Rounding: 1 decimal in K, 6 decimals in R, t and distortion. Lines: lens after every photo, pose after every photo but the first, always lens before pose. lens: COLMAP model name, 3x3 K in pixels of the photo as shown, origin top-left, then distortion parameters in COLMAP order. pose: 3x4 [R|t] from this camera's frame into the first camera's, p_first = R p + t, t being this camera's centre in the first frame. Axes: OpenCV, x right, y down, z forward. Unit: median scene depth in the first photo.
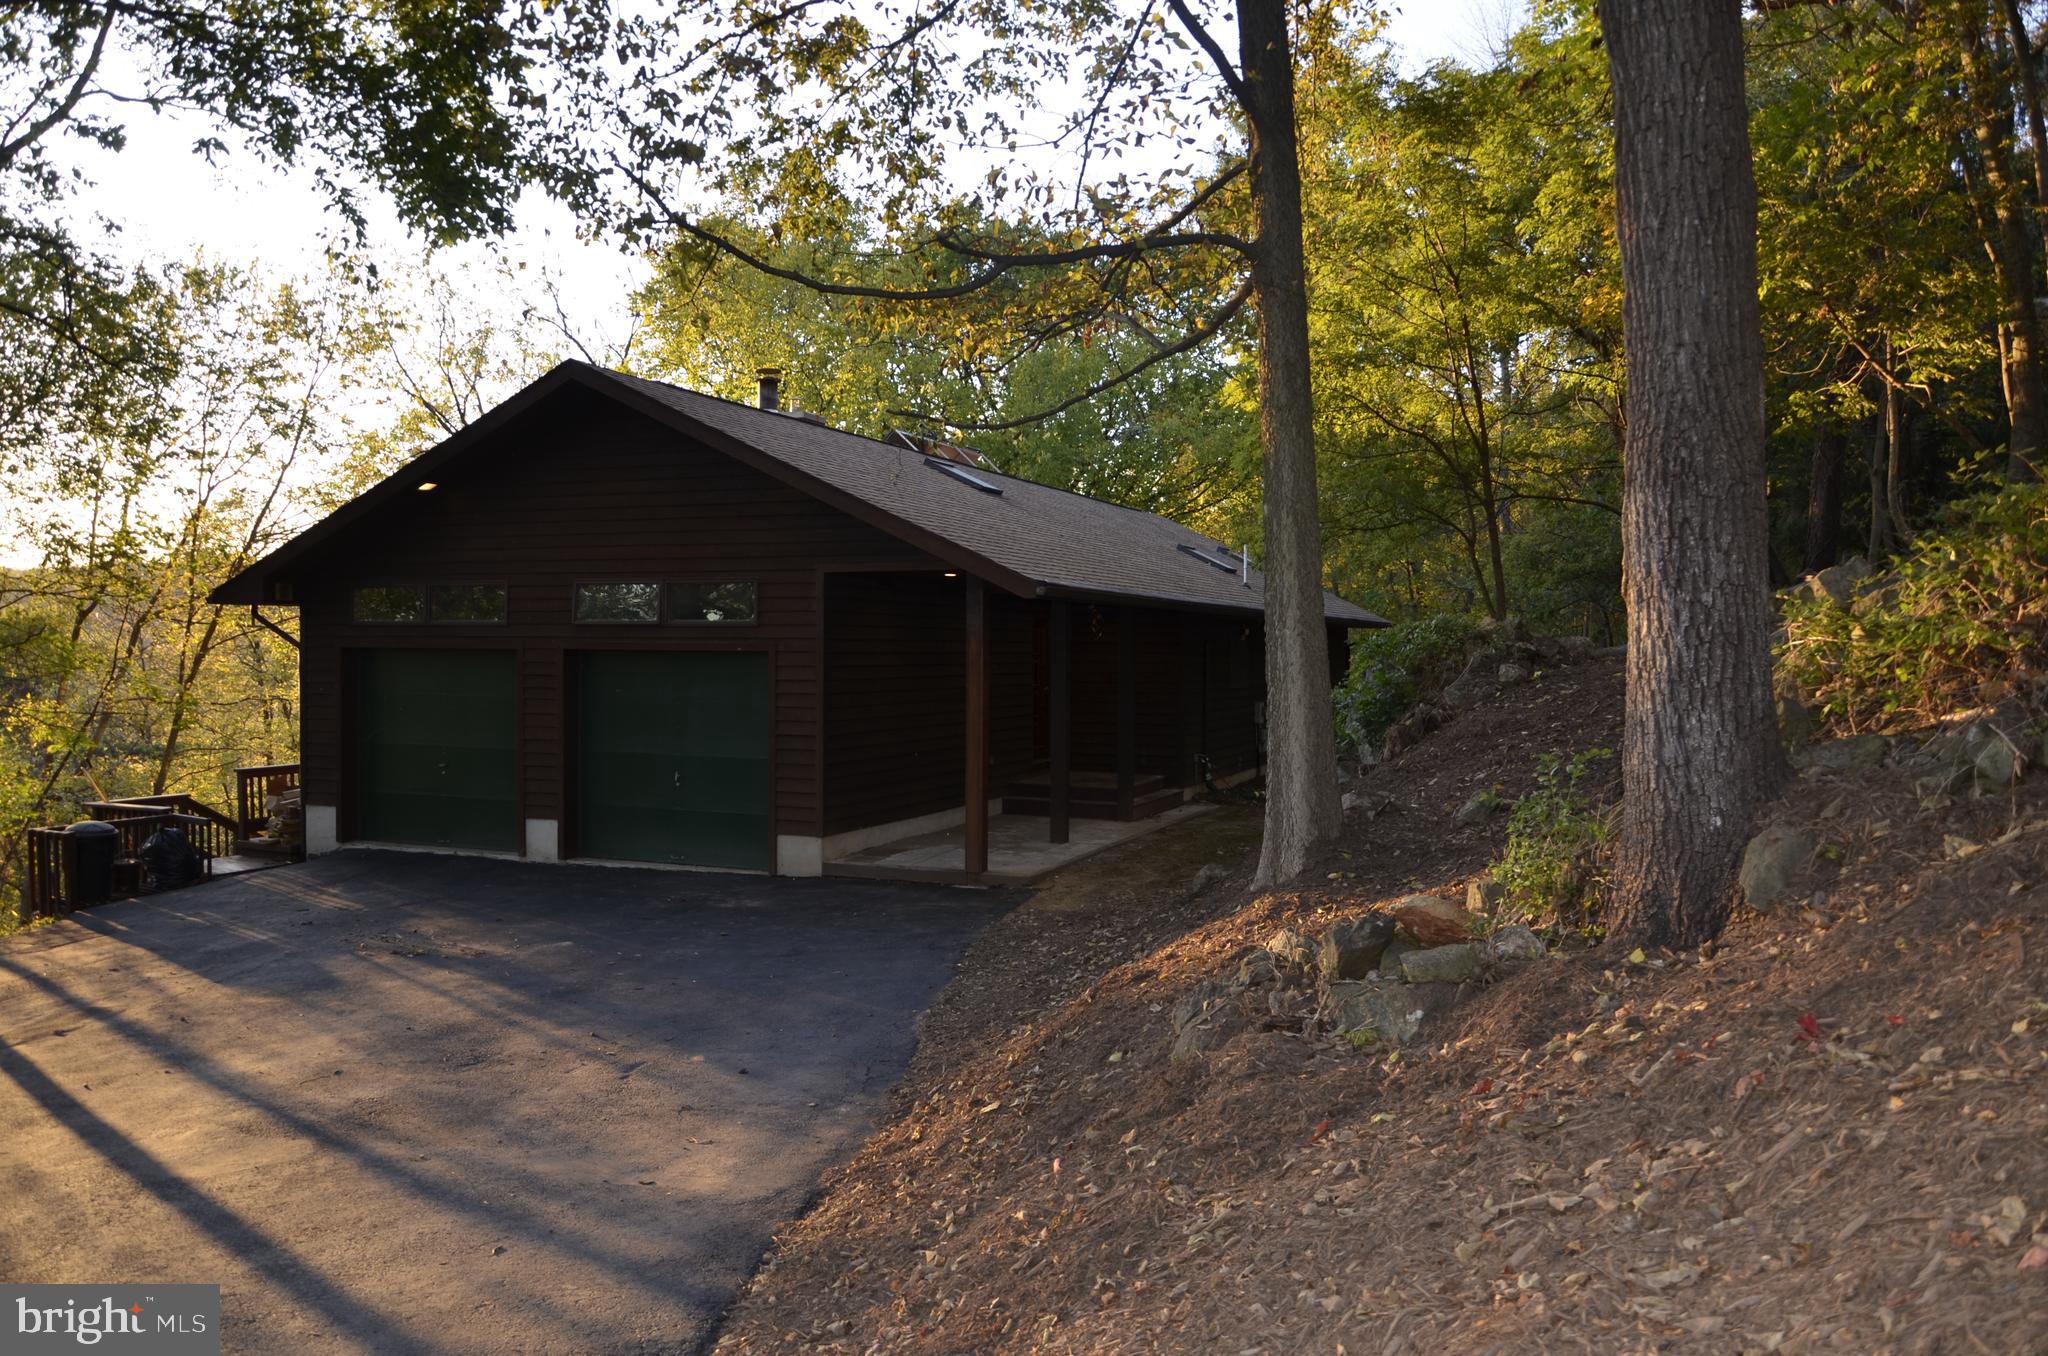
lens RADIAL K [[1586.9, 0, 1024.0], [0, 1586.9, 678.0], [0, 0, 1]] dist [-0.036840, 0.006523]
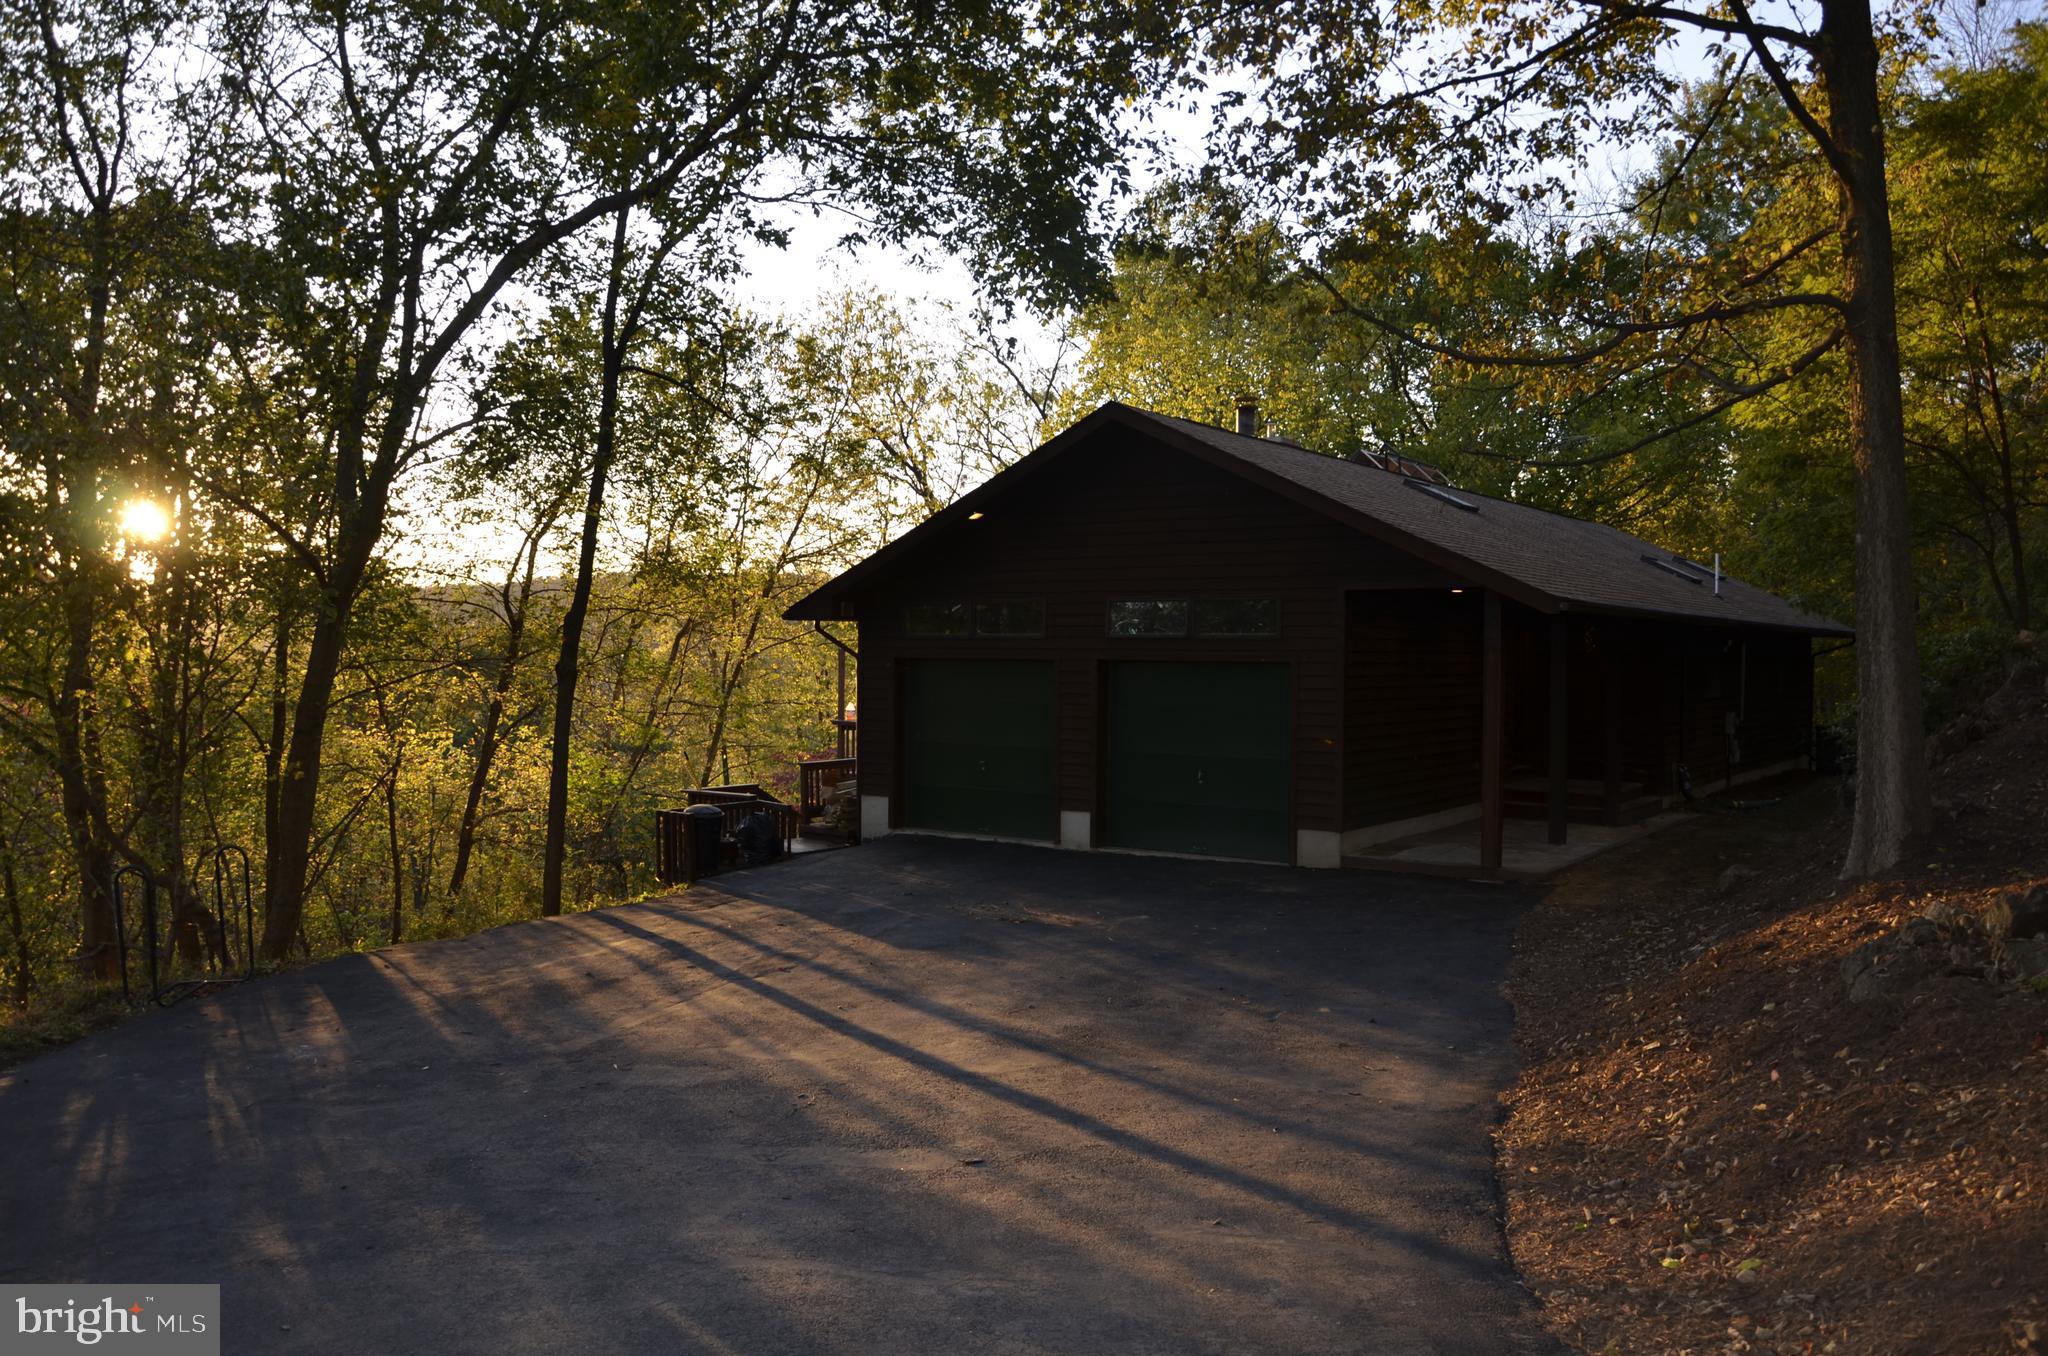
lens RADIAL K [[1586.9, 0, 1024.0], [0, 1586.9, 678.0], [0, 0, 1]] dist [-0.036840, 0.006523]
pose [[0.972213, 0.003509, -0.234070, -0.085226], [-0.004776, 0.999977, -0.004846, 0.000519], [0.234048, 0.005829, 0.972208, -0.112353]]
